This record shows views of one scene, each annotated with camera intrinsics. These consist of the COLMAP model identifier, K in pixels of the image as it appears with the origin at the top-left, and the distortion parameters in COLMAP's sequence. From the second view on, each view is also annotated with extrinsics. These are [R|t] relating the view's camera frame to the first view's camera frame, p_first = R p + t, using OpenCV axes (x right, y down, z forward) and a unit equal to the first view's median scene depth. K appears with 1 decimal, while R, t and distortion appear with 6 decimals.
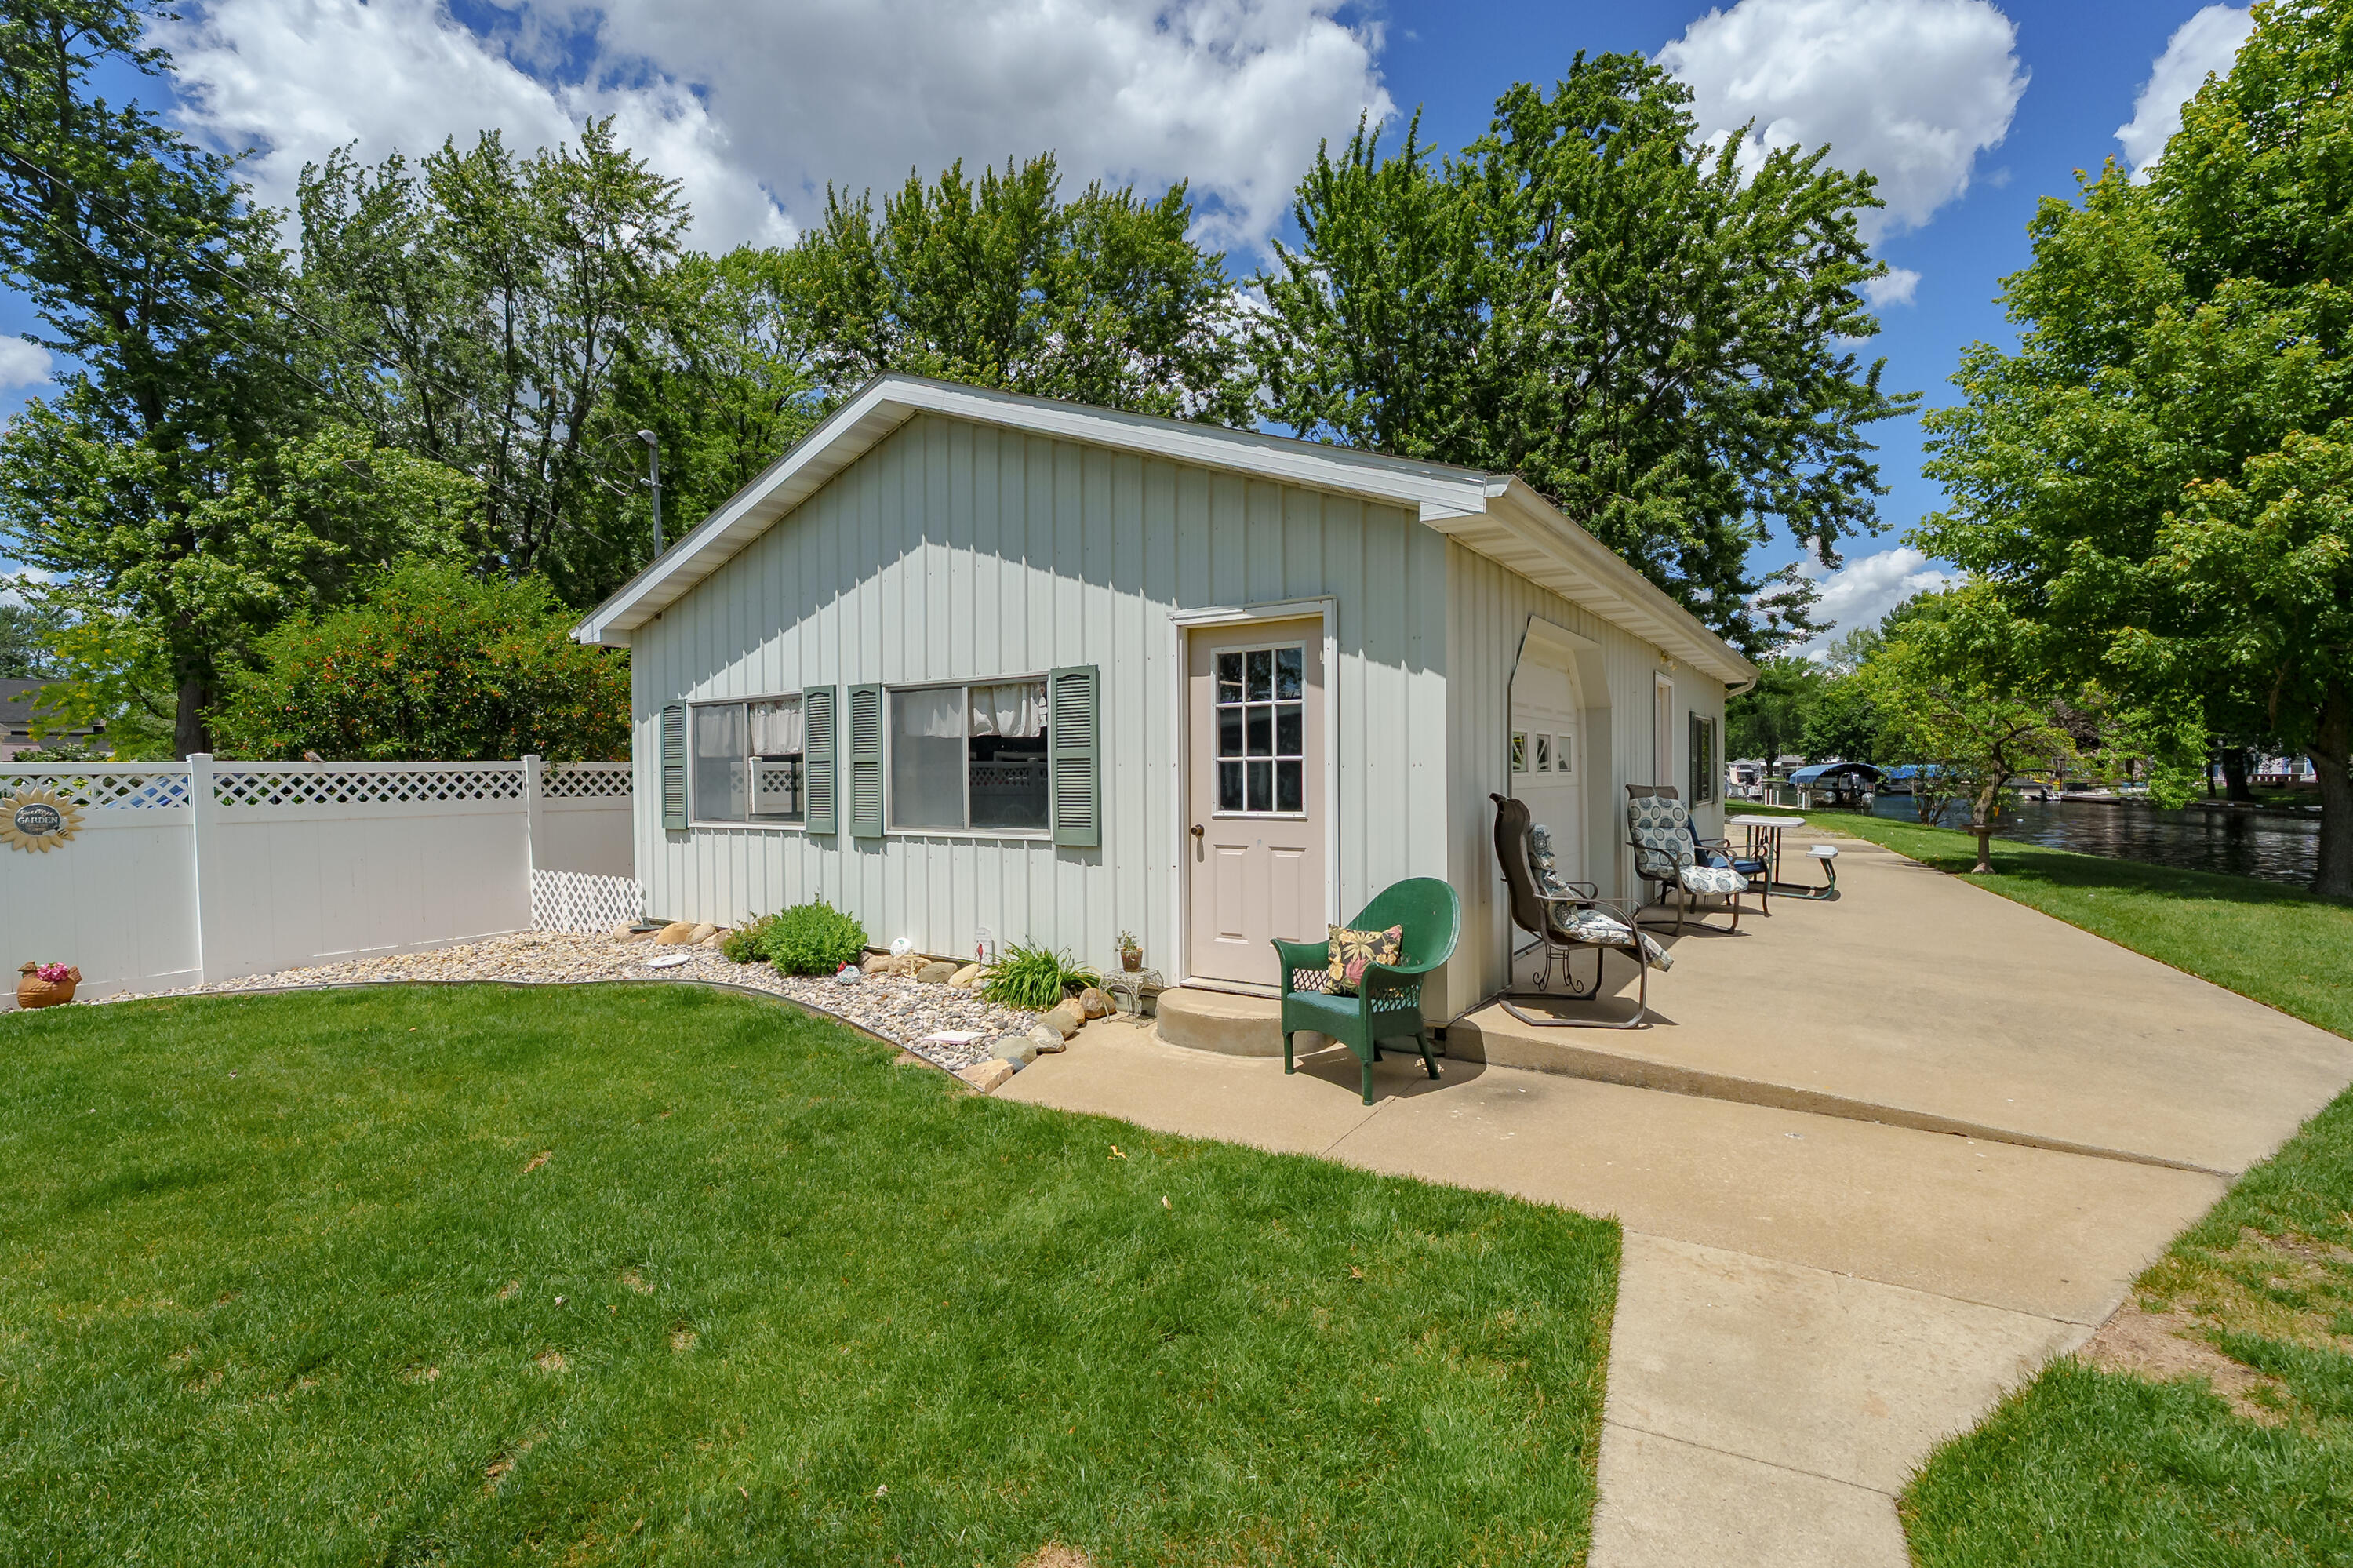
lens RADIAL K [[1080.8, 0, 1167.1], [0, 1080.8, 791.6], [0, 0, 1]] dist [0.001939, 0.000791]
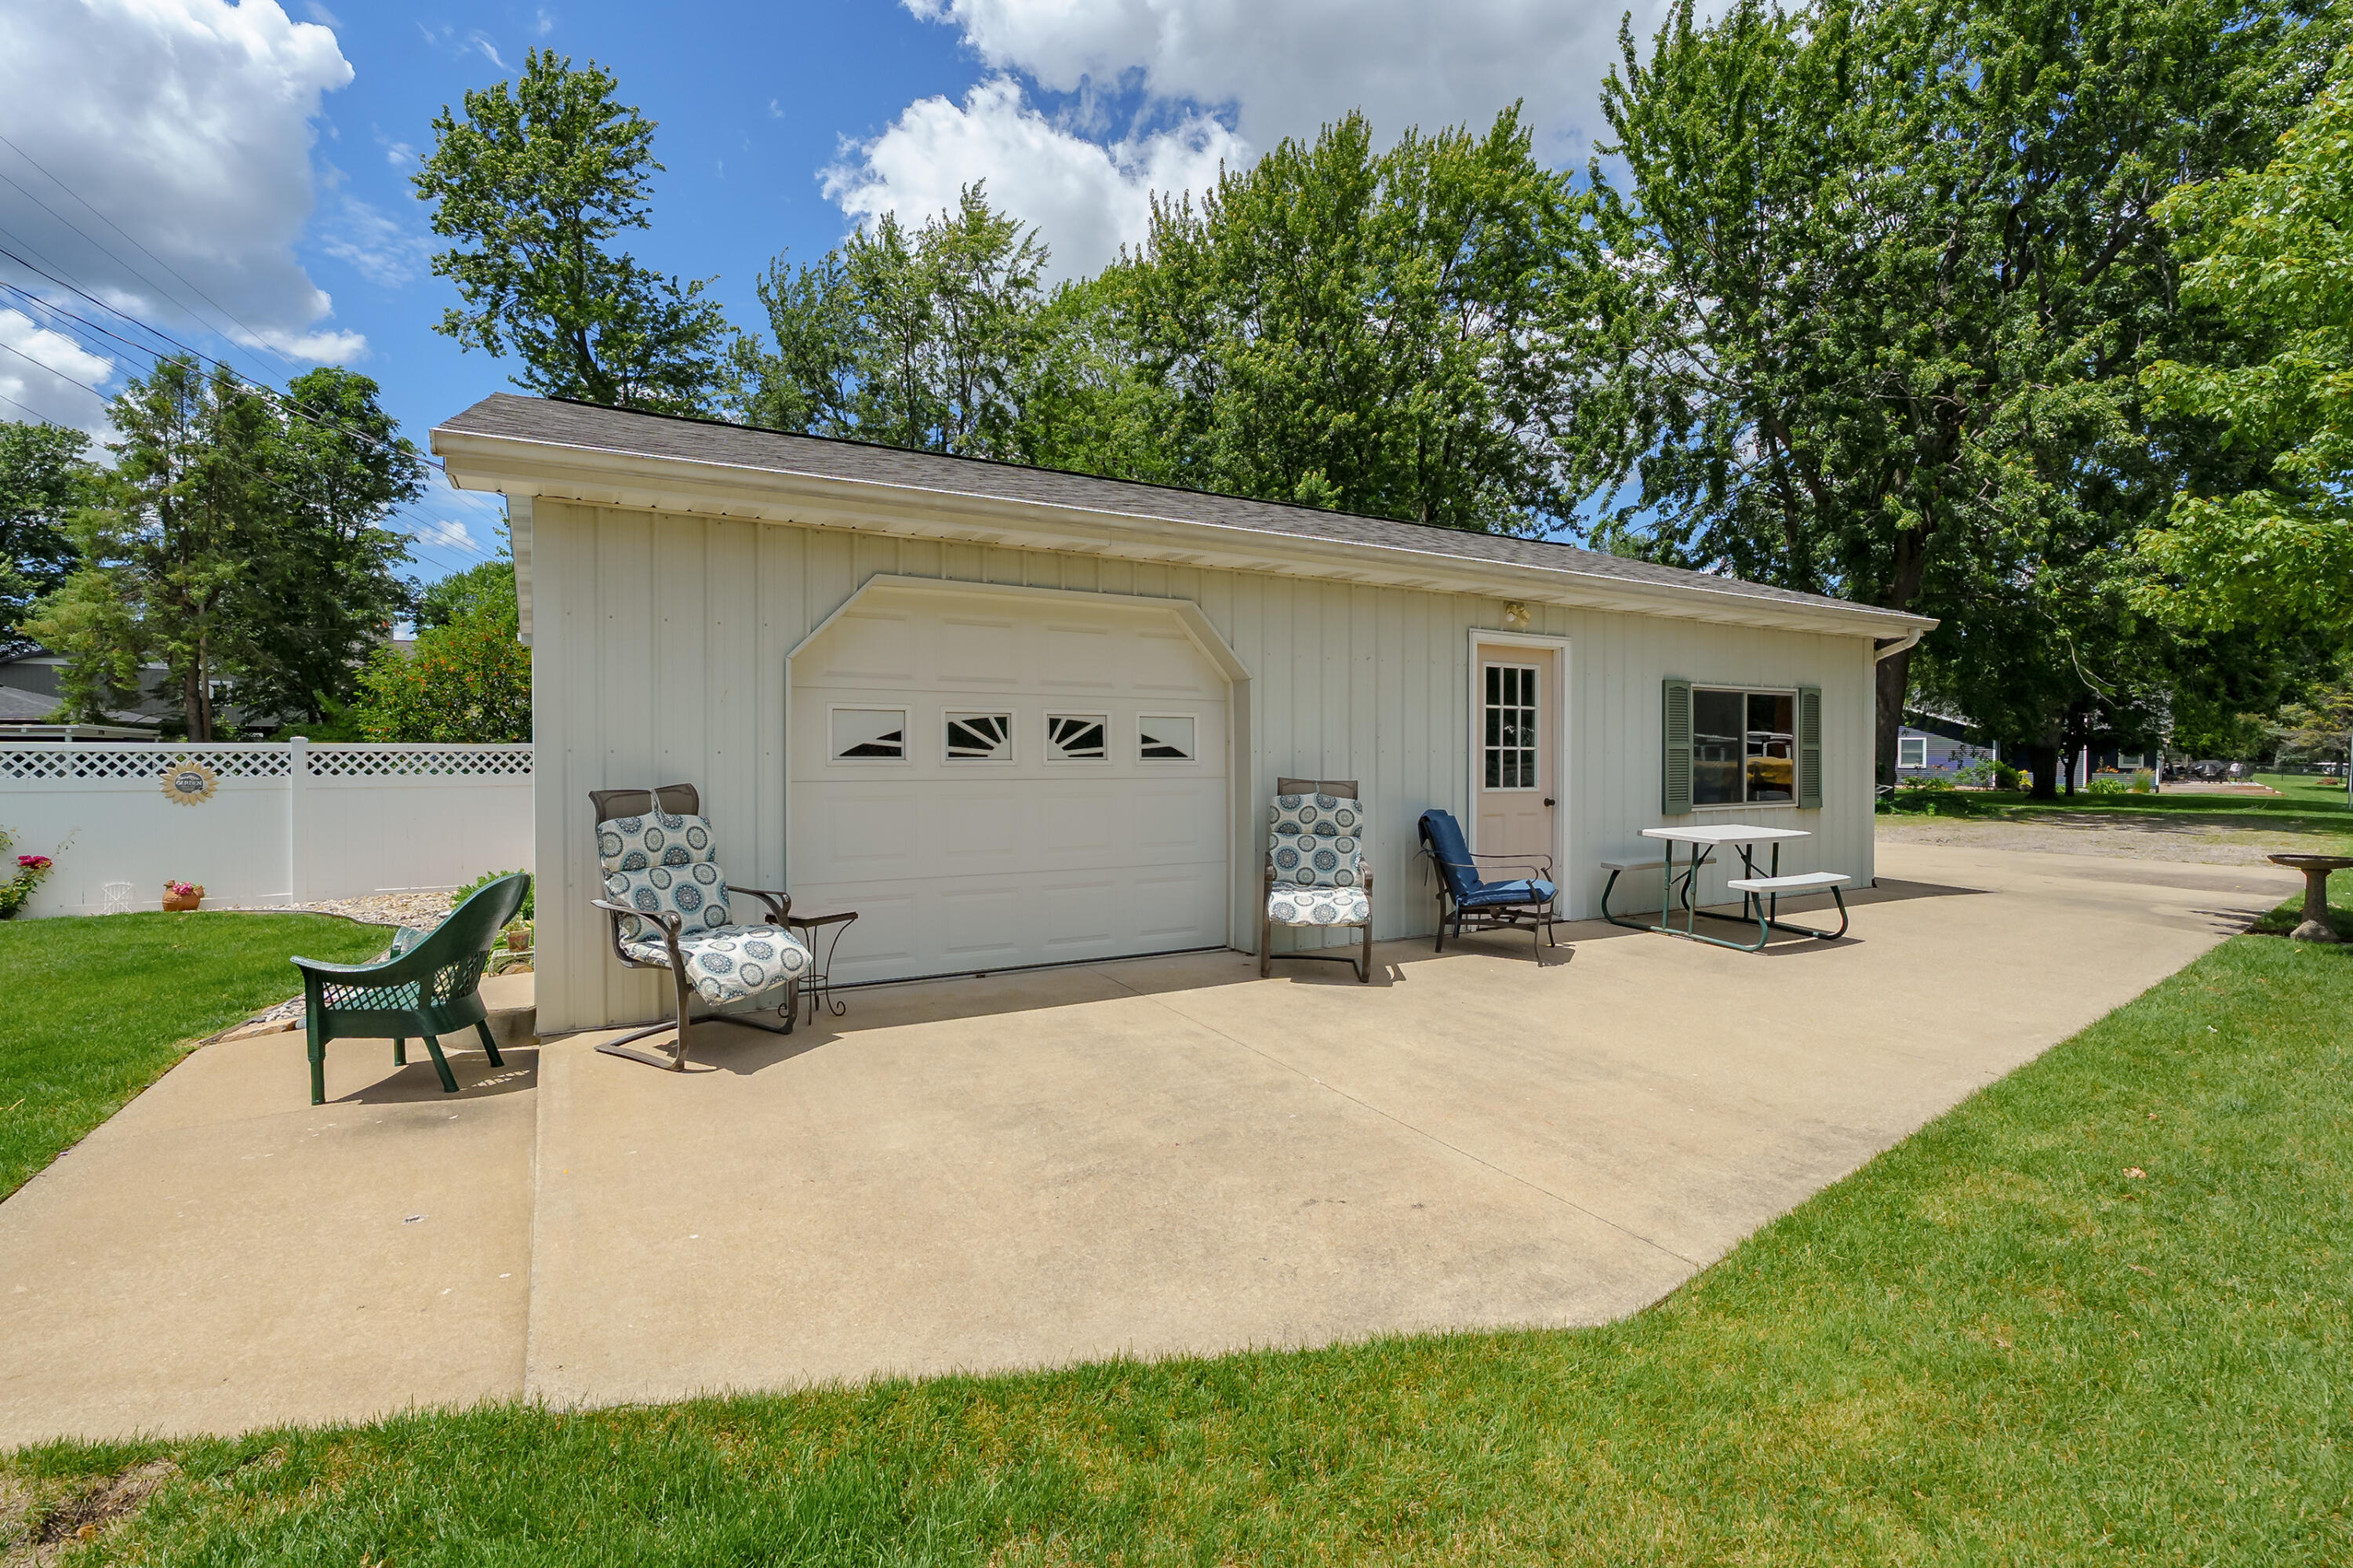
lens RADIAL K [[1080.8, 0, 1188.2], [0, 1080.8, 769.7], [0, 0, 1]] dist [0.001939, 0.000791]
pose [[0.891569, 0.017732, -0.452537, 0.250884], [-0.015943, 0.999843, 0.007767, -0.007695], [0.452604, 0.000290, 0.891712, 0.087371]]
